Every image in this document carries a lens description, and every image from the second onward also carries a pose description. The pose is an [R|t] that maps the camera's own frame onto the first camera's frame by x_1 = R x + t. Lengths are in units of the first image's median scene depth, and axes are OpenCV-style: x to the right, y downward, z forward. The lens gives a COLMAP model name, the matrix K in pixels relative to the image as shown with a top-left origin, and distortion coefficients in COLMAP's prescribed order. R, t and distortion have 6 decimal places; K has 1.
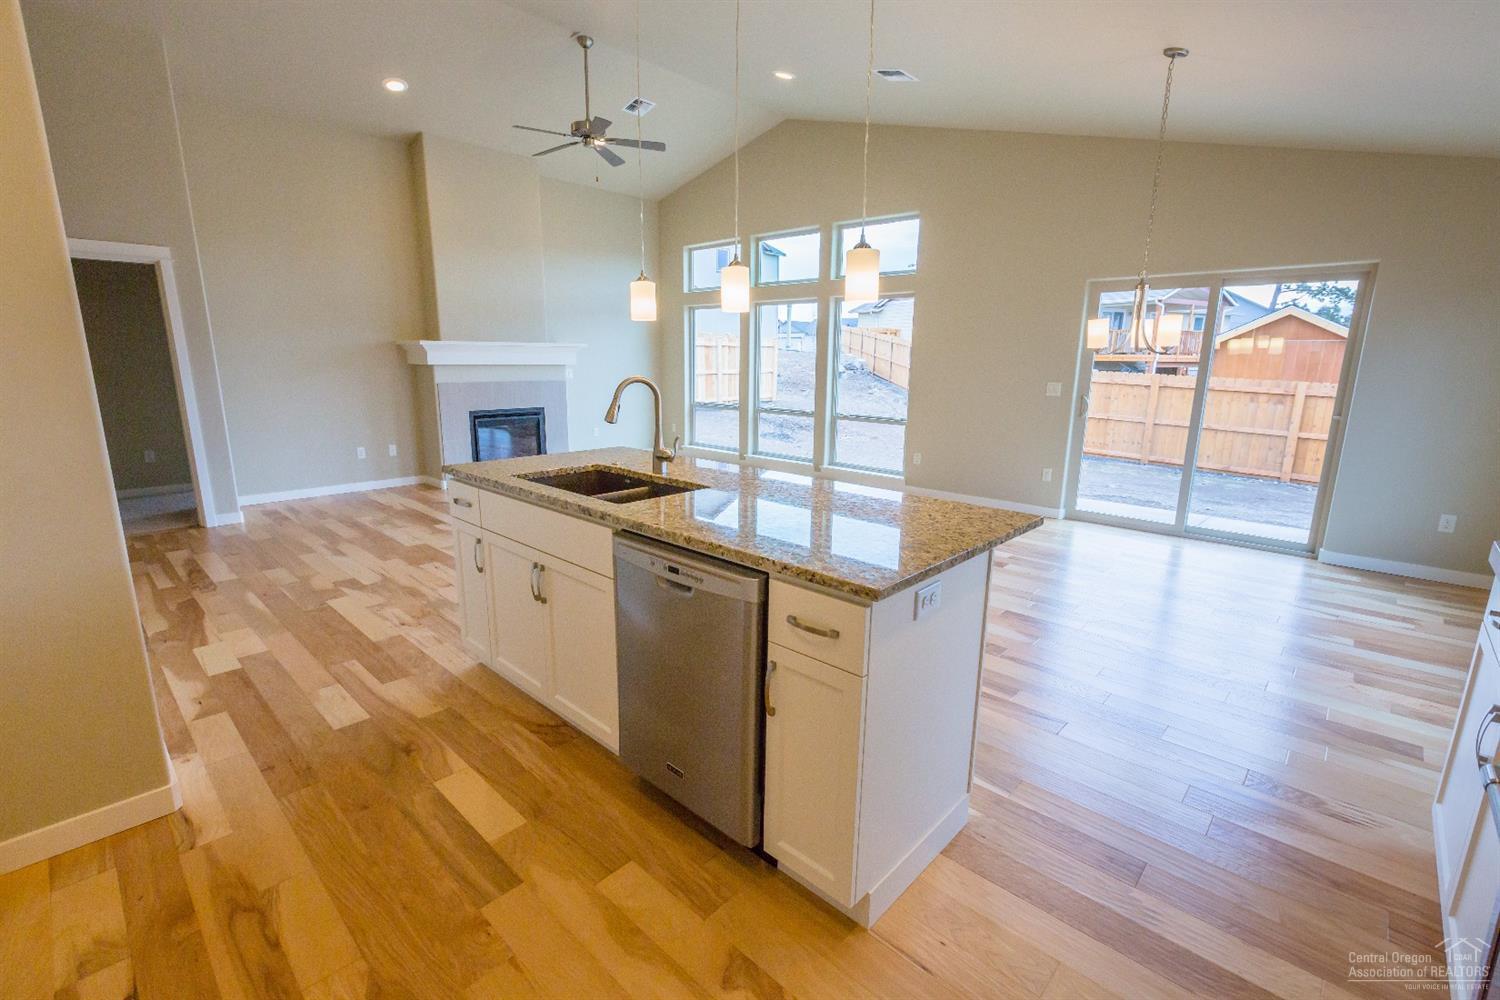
lens RADIAL K [[659.0, 0, 756.1], [0, 659.0, 499.8], [0, 0, 1]] dist [0.002139, 0.000194]
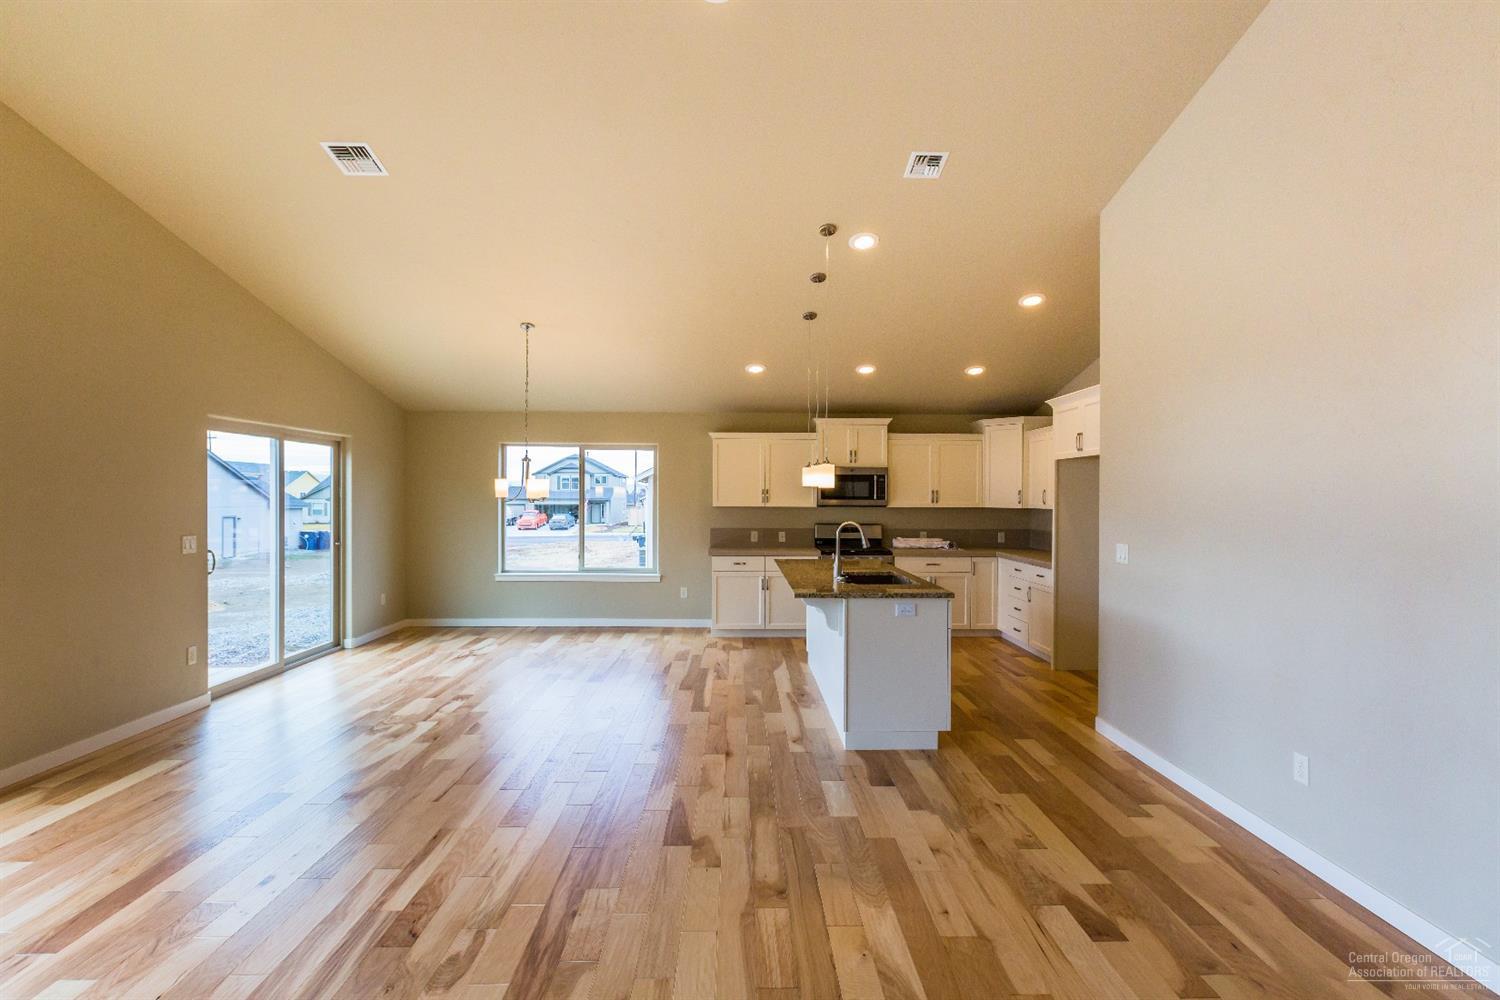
lens RADIAL K [[693.6, 0, 739.6], [0, 693.6, 503.5], [0, 0, 1]] dist [-0.000168, 0.000134]
pose [[-0.685480, -0.022141, 0.727755, -0.597270], [0.144898, 0.975396, 0.166155, -0.261616], [-0.713528, 0.219346, -0.665406, 1.098885]]
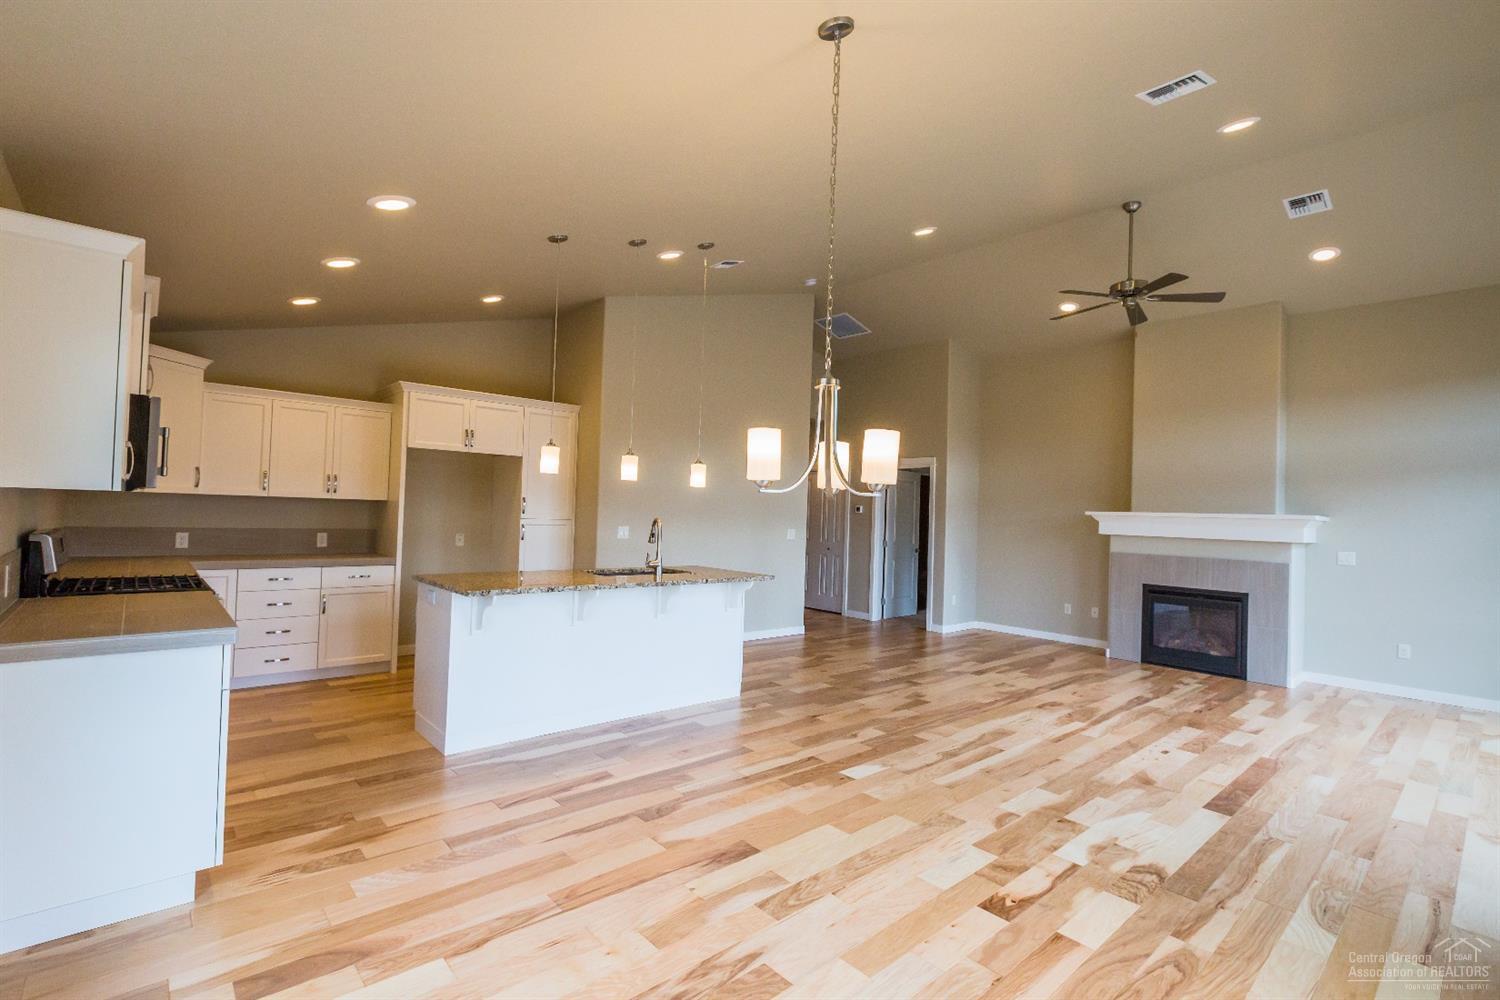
lens RADIAL K [[687.7, 0, 755.8], [0, 687.7, 500.5], [0, 0, 1]] dist [-0.000474, 0.000001]
pose [[-0.078122, -0.031759, -0.996438, 0.747377], [-0.248717, 0.968509, -0.011369, -0.124701], [0.965421, 0.246943, -0.083561, 0.635767]]
